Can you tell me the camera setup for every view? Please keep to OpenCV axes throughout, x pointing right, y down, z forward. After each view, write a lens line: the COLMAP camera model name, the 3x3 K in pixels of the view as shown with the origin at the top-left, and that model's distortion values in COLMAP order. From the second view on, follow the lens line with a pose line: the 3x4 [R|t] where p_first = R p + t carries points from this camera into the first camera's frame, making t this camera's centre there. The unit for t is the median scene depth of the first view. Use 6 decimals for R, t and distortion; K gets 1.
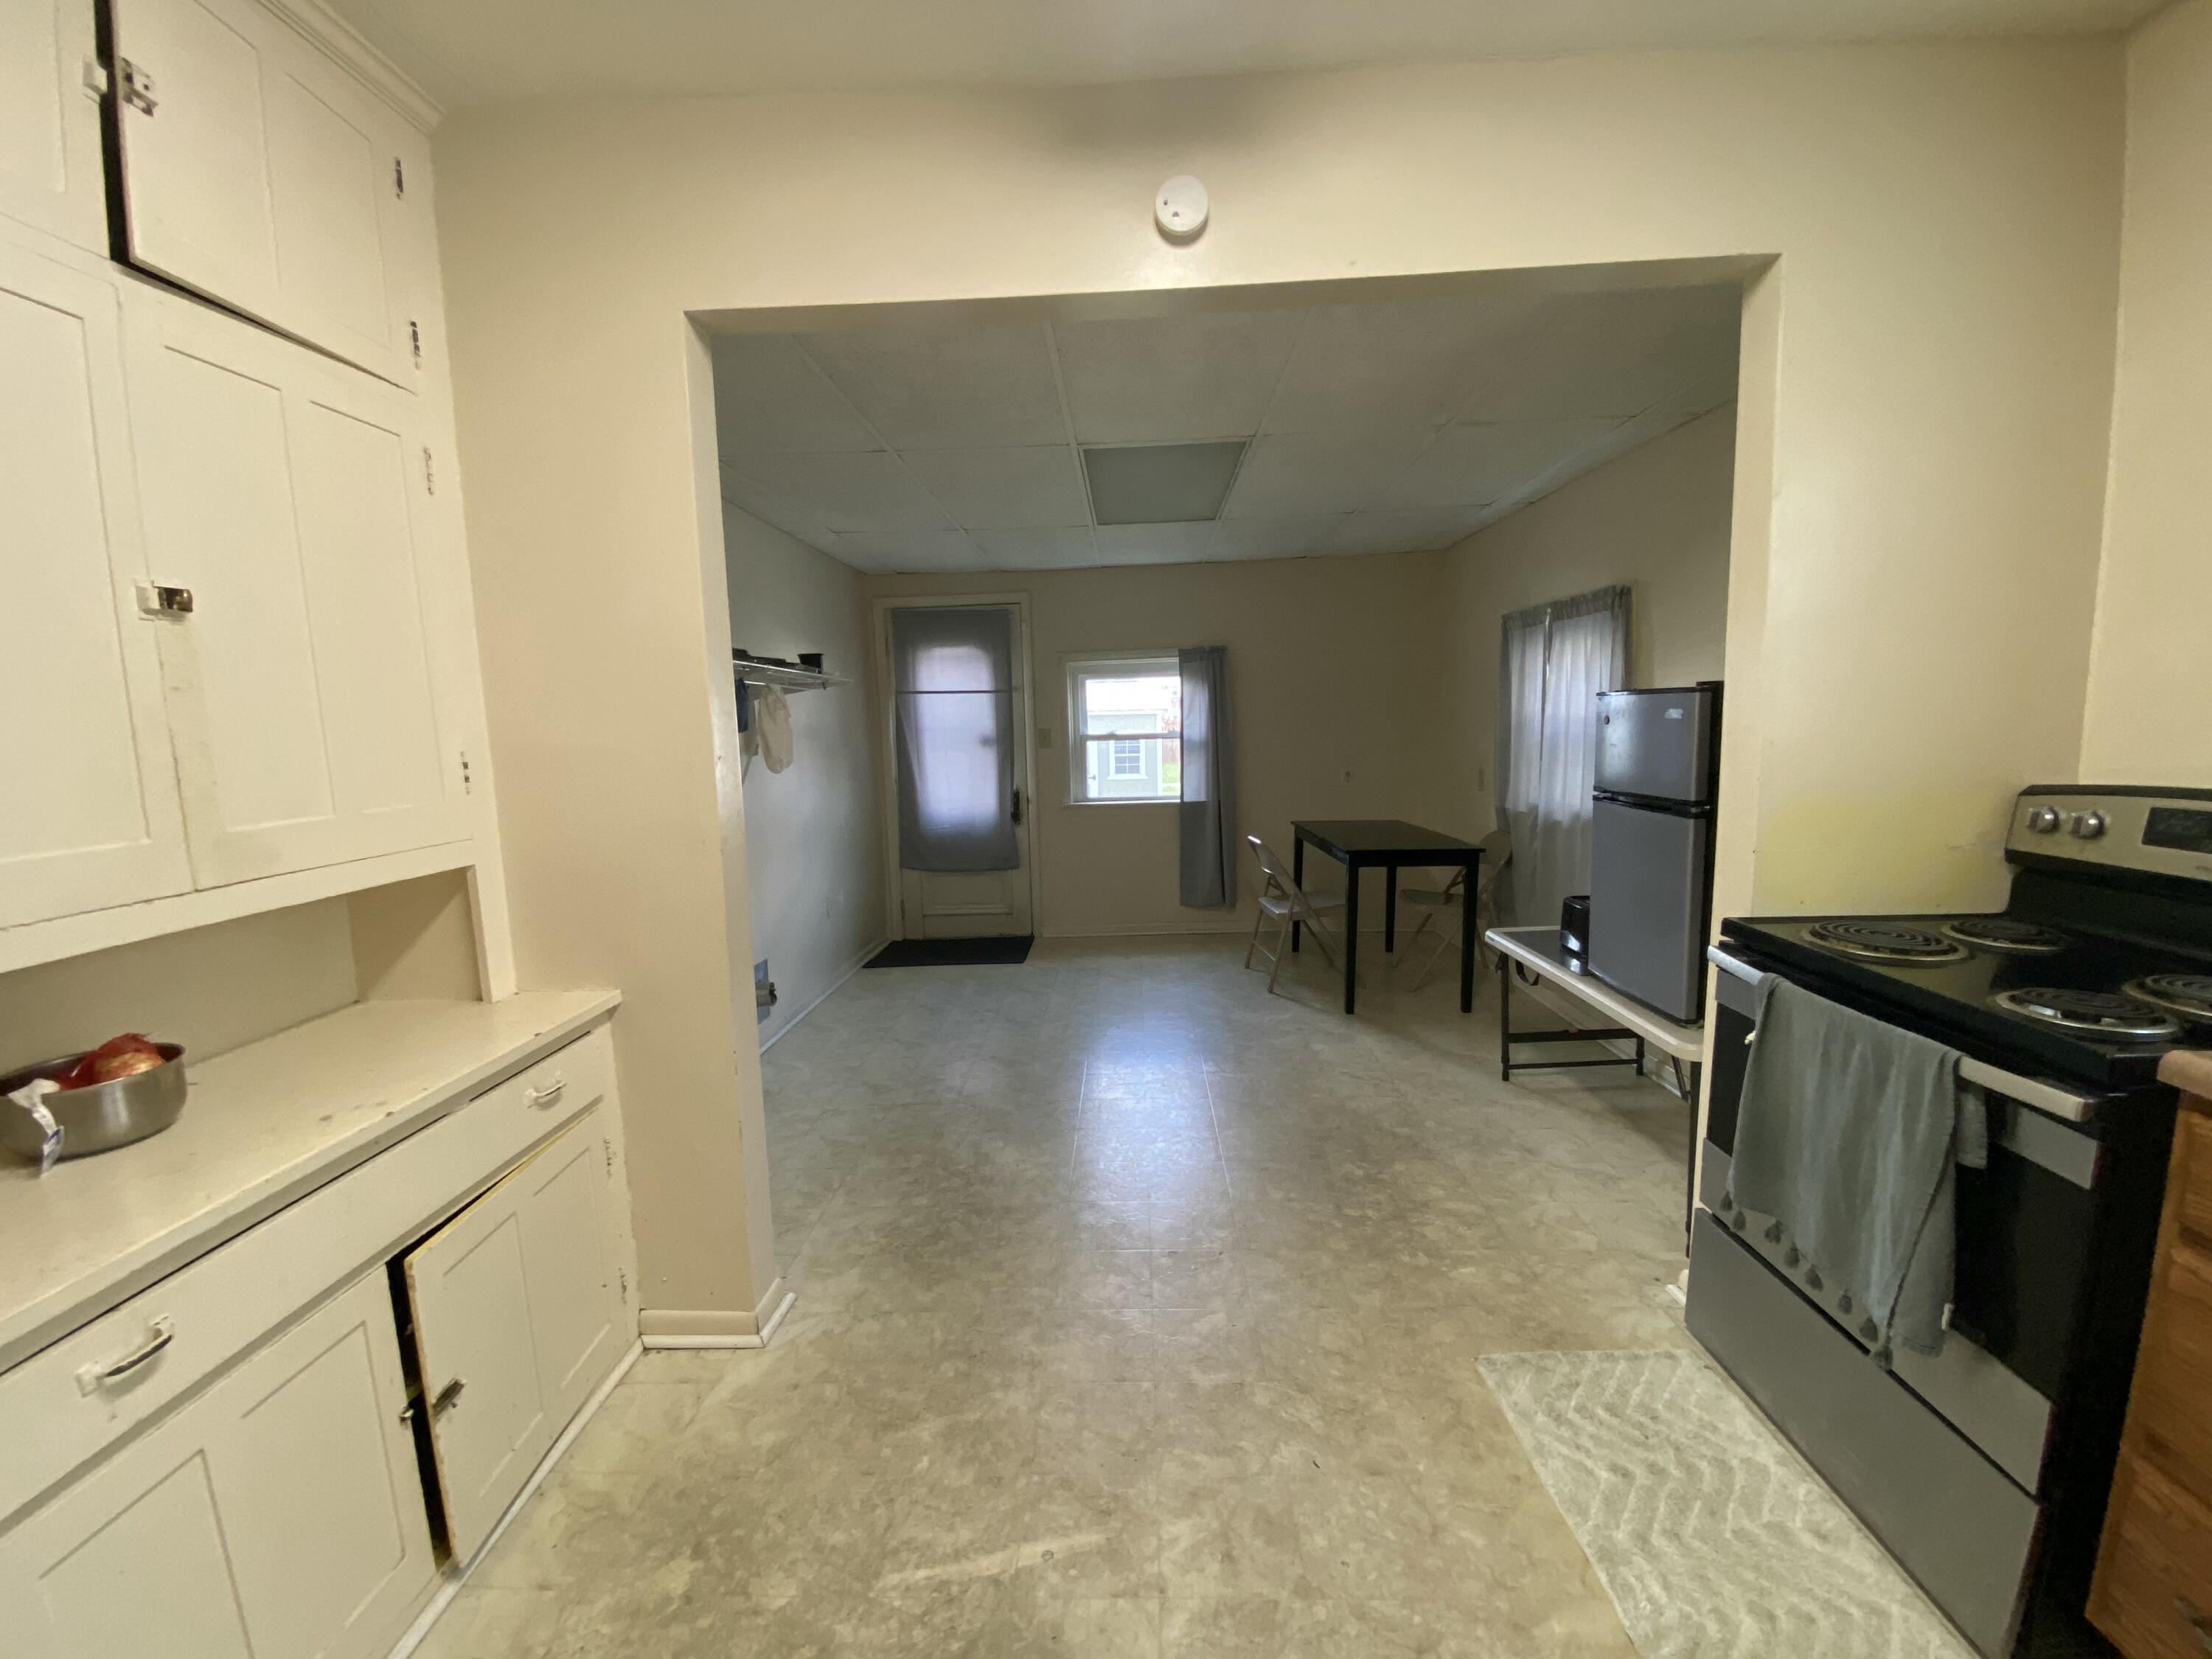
lens RADIAL K [[889.5, 0, 1096.7], [0, 889.5, 836.7], [0, 0, 1]] dist [0.013506, -0.018561]
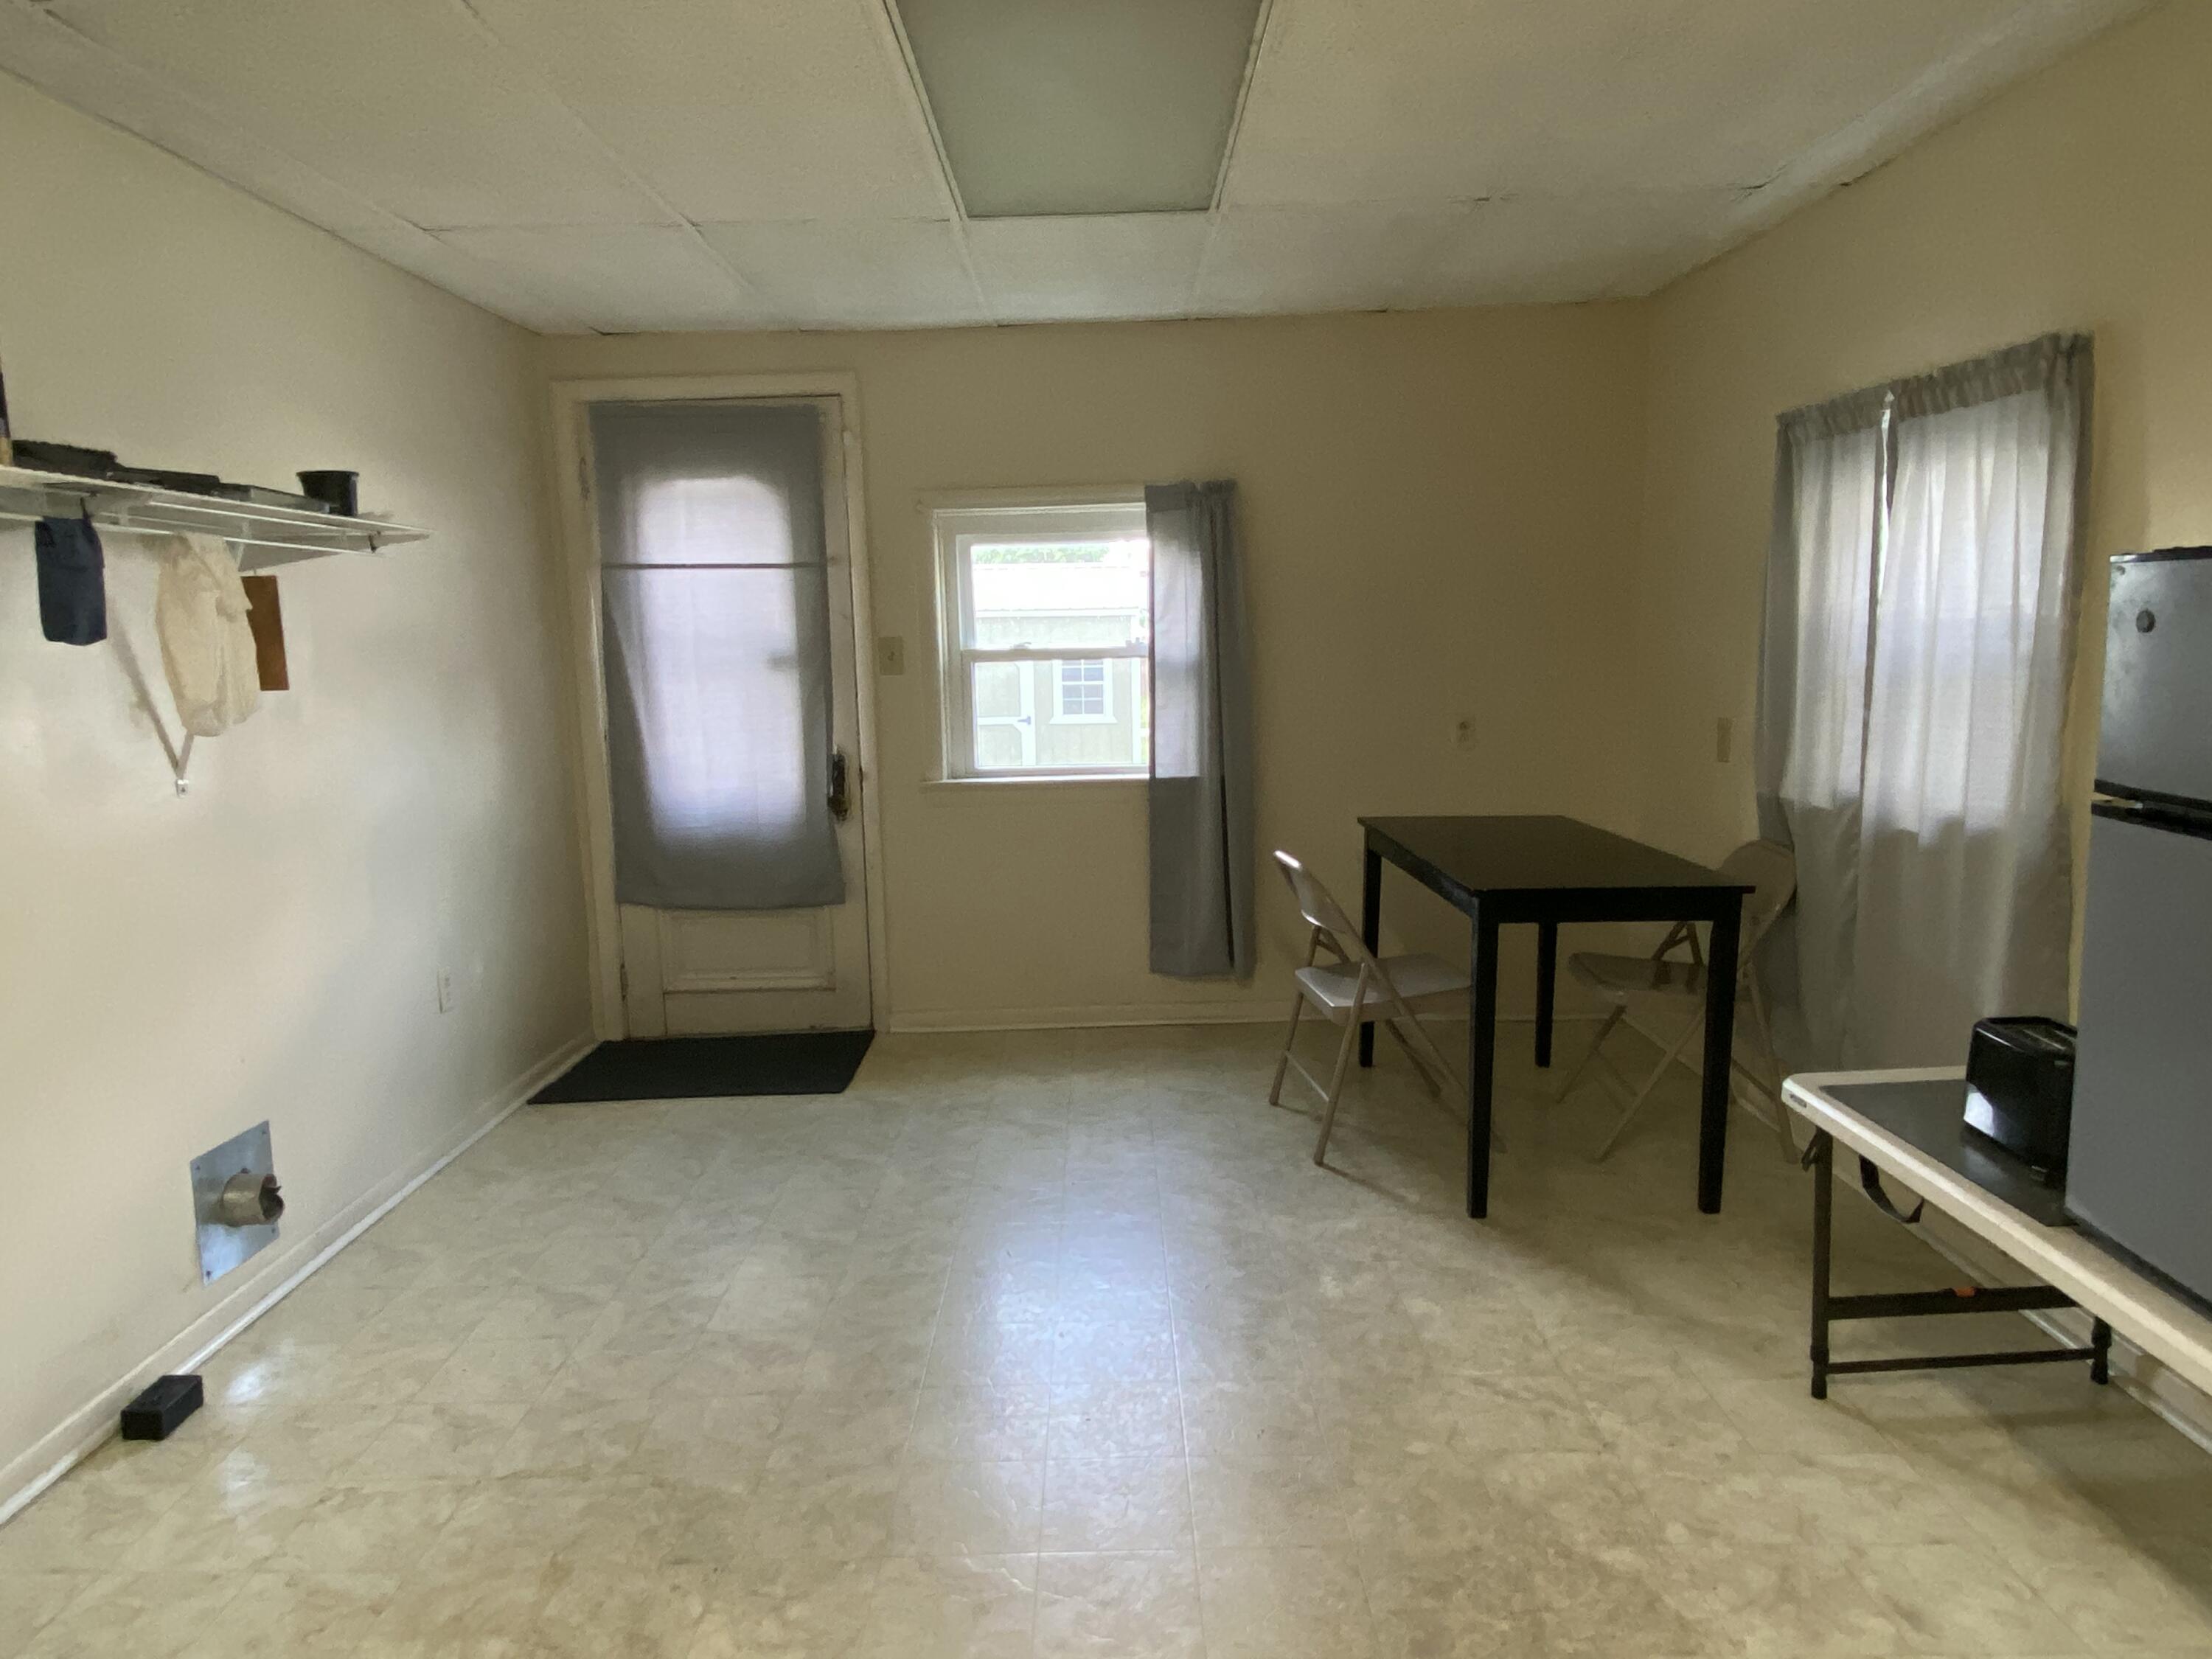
lens RADIAL K [[1397.1, 0, 1106.0], [0, 1397.1, 829.5], [0, 0, 1]] dist [-0.001954, -0.003842]
pose [[0.999067, -0.000984, 0.043171, 0.043428], [0.000380, 0.999902, 0.013995, -0.027038], [-0.043181, -0.013966, 0.998970, 0.231795]]
